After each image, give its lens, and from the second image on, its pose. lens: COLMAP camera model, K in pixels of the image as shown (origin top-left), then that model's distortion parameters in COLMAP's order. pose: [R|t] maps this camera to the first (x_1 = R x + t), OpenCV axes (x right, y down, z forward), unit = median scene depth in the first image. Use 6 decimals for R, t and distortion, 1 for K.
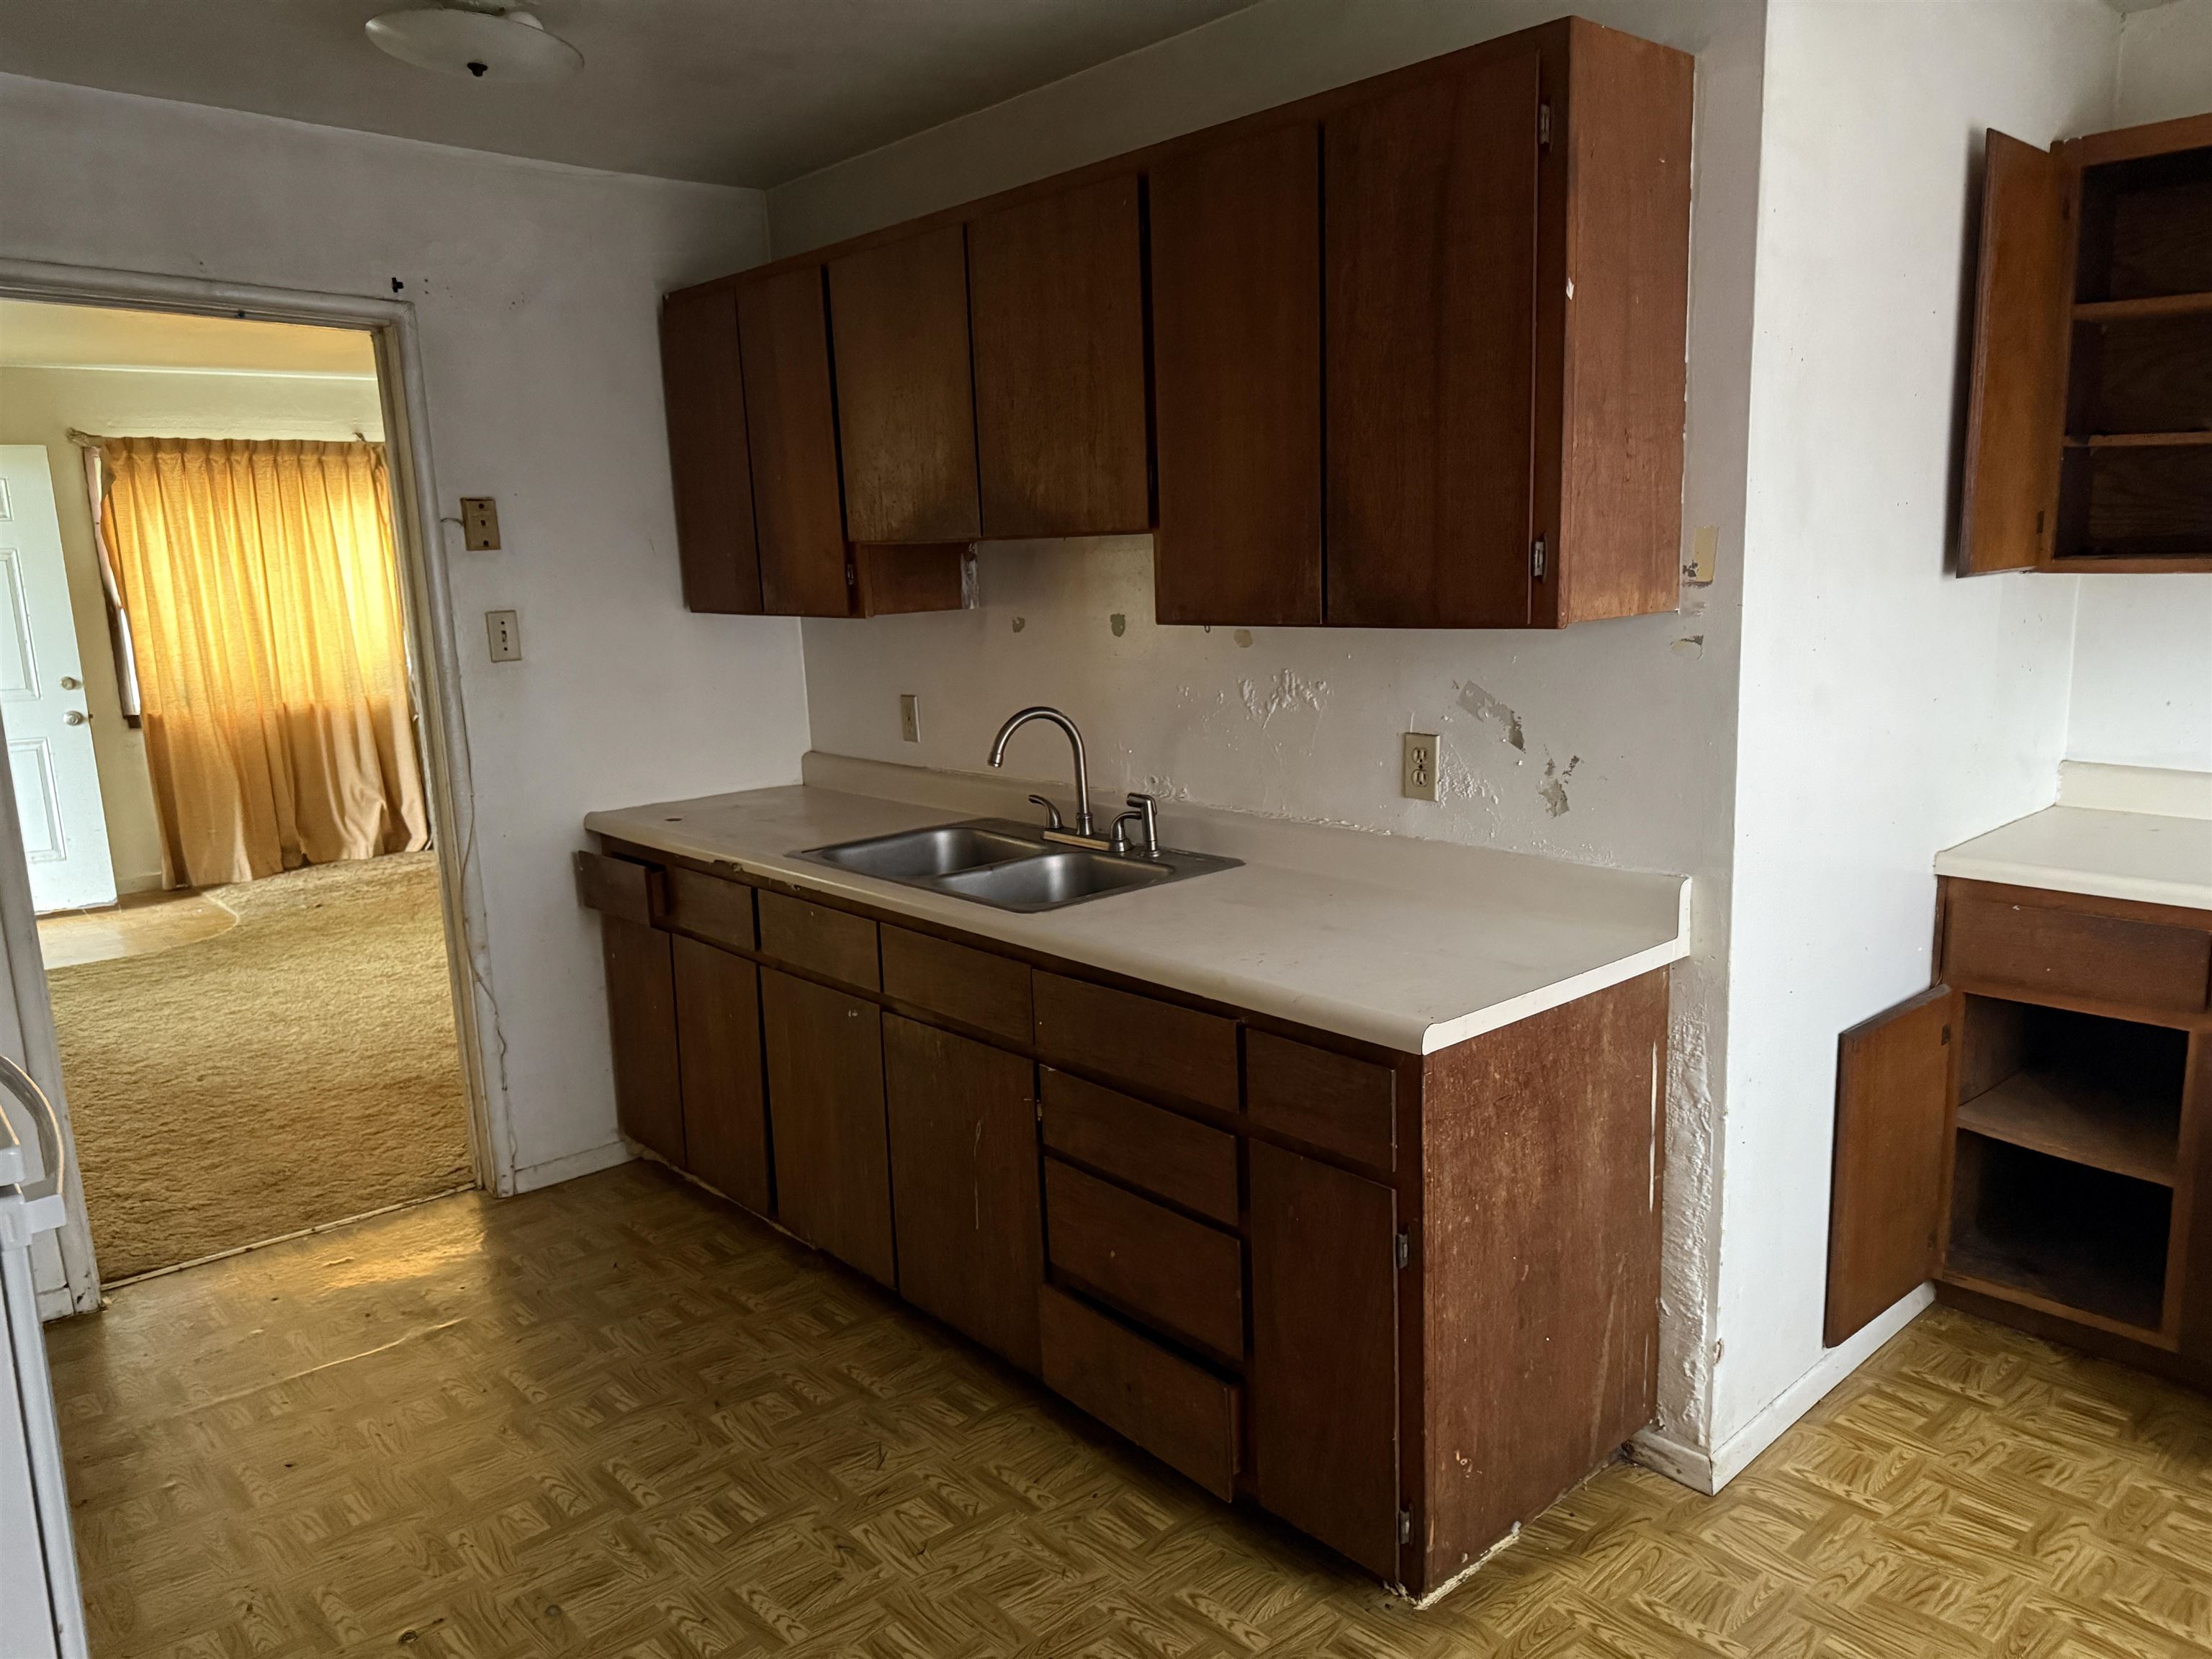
lens RADIAL K [[1560.4, 0, 1116.0], [0, 1560.4, 846.0], [0, 0, 1]] dist [0.001353, -0.006262]
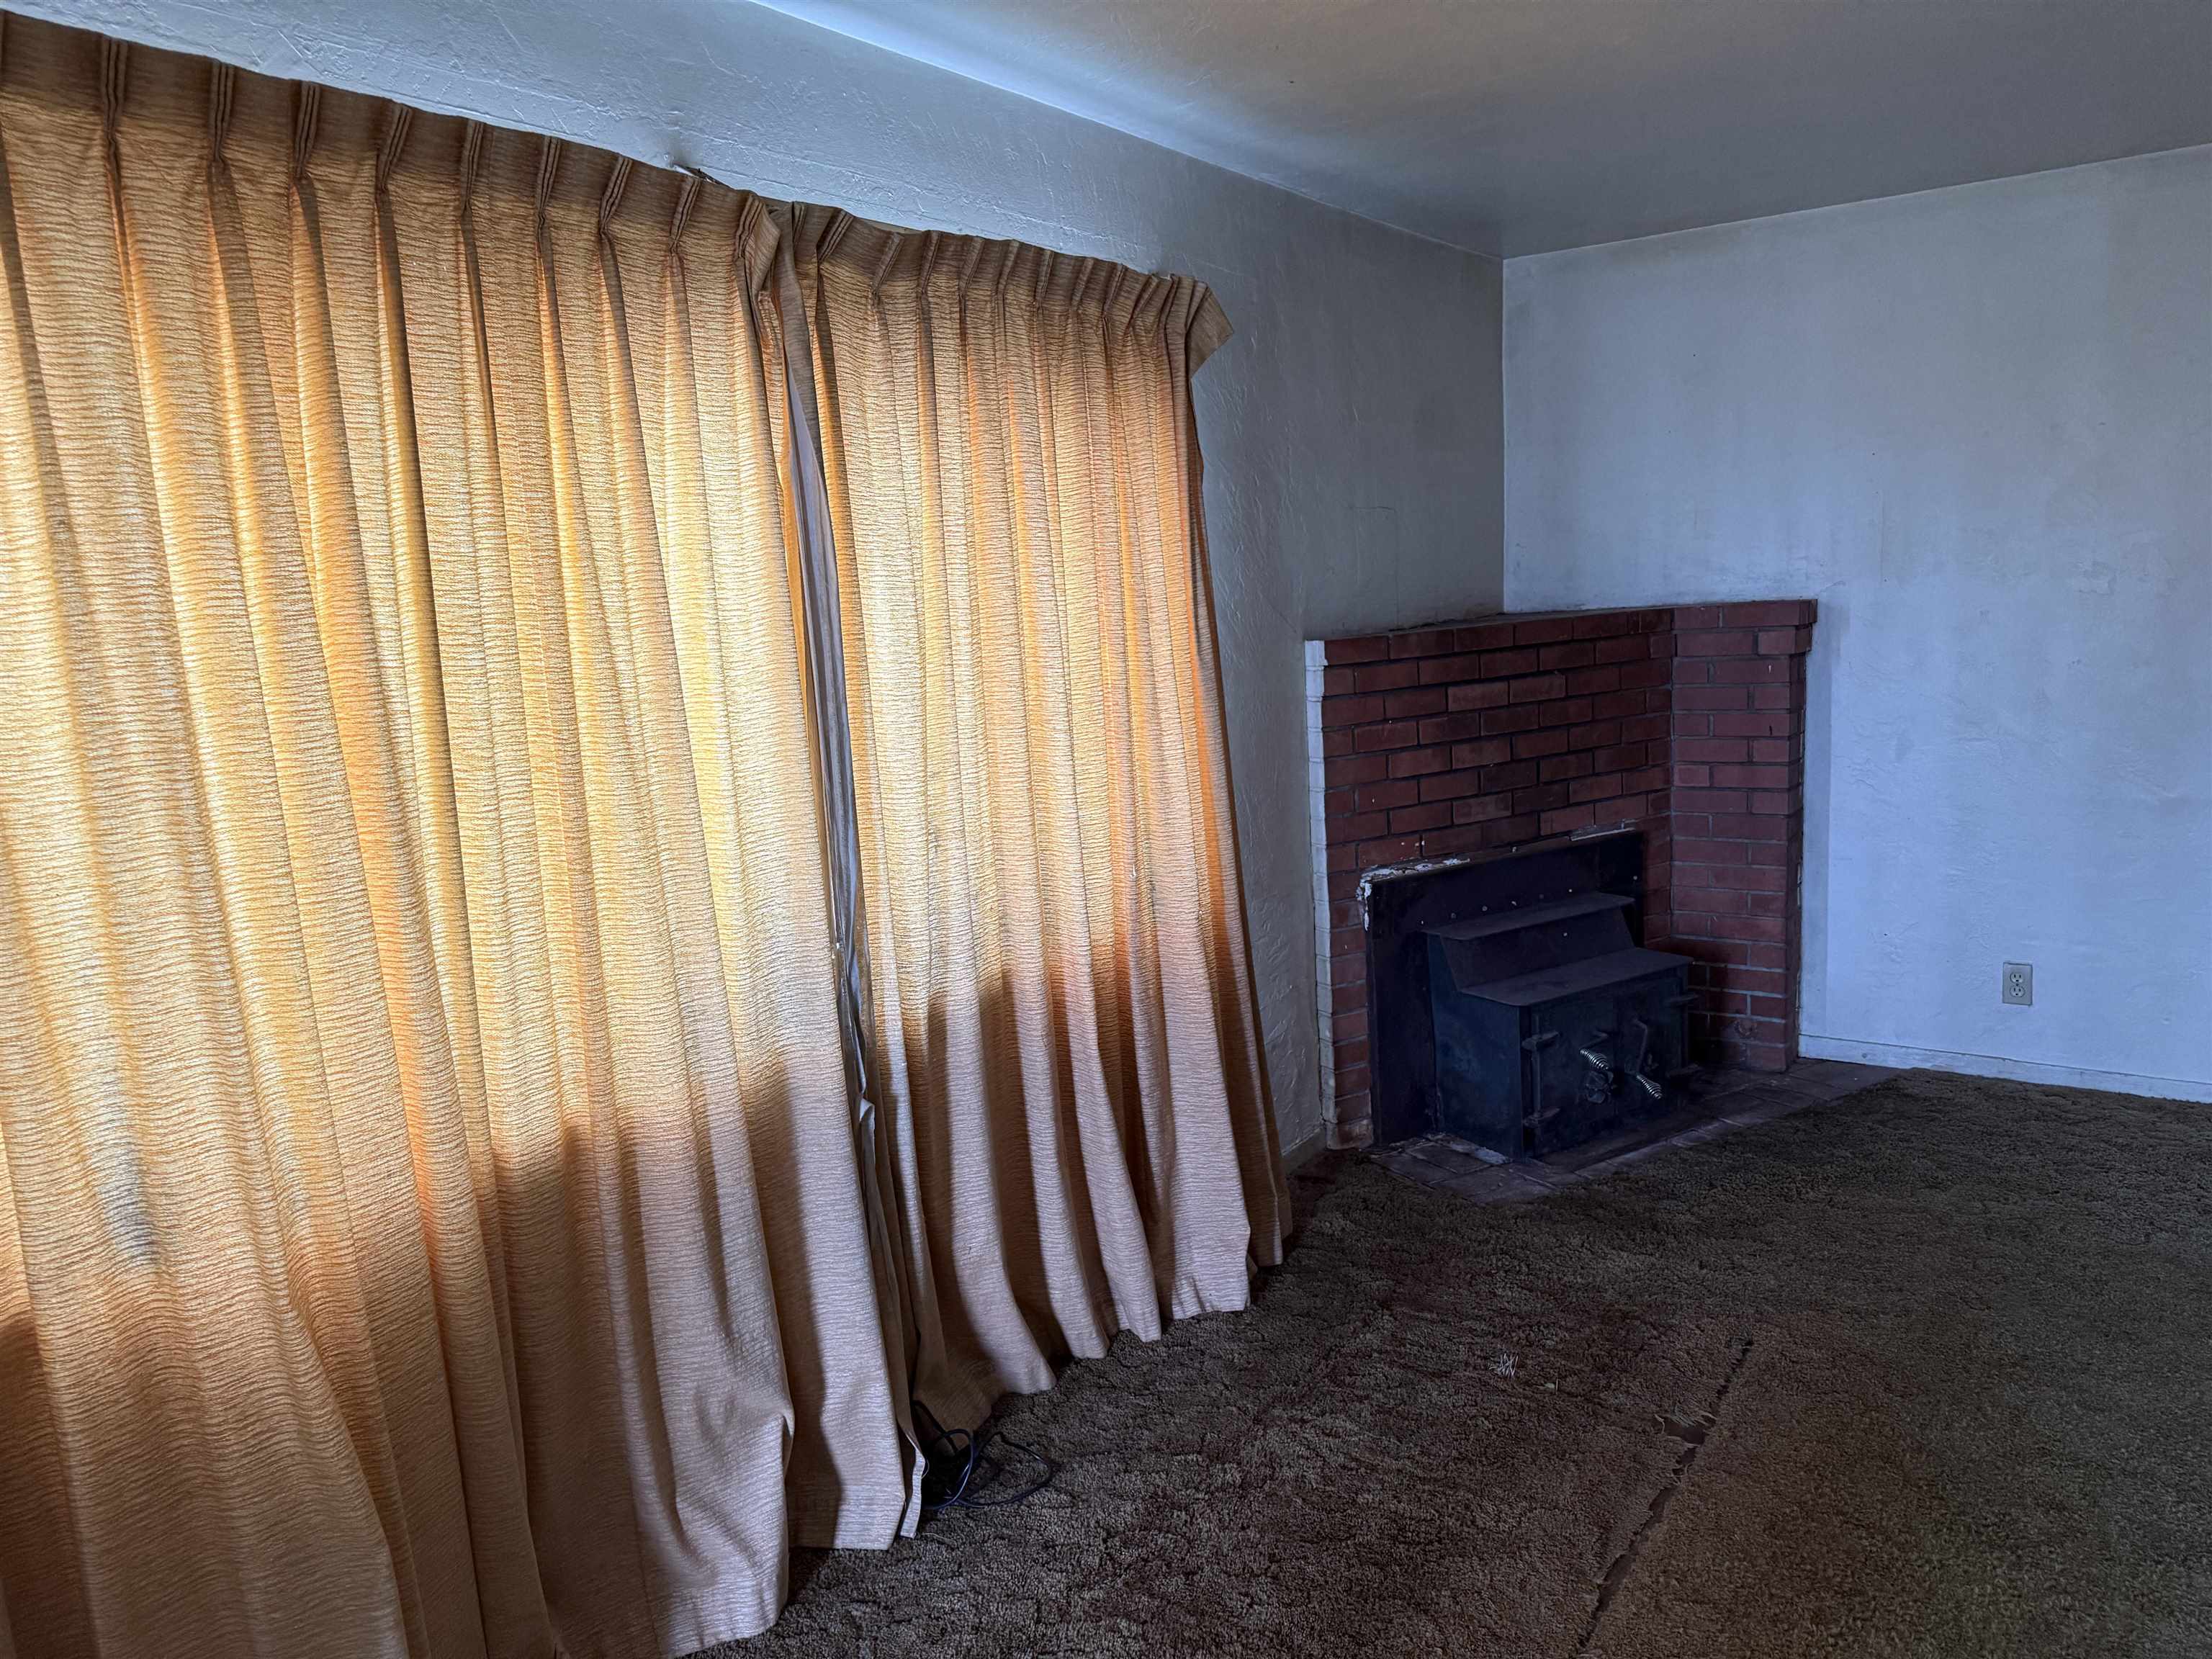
lens RADIAL K [[1560.4, 0, 1125.6], [0, 1560.4, 850.8], [0, 0, 1]] dist [0.001353, -0.006262]
pose [[0.974589, -0.049147, 0.218542, -0.500845], [0.056021, 0.998107, -0.025366, -0.133161], [-0.216882, 0.036964, 0.975498, 0.743371]]
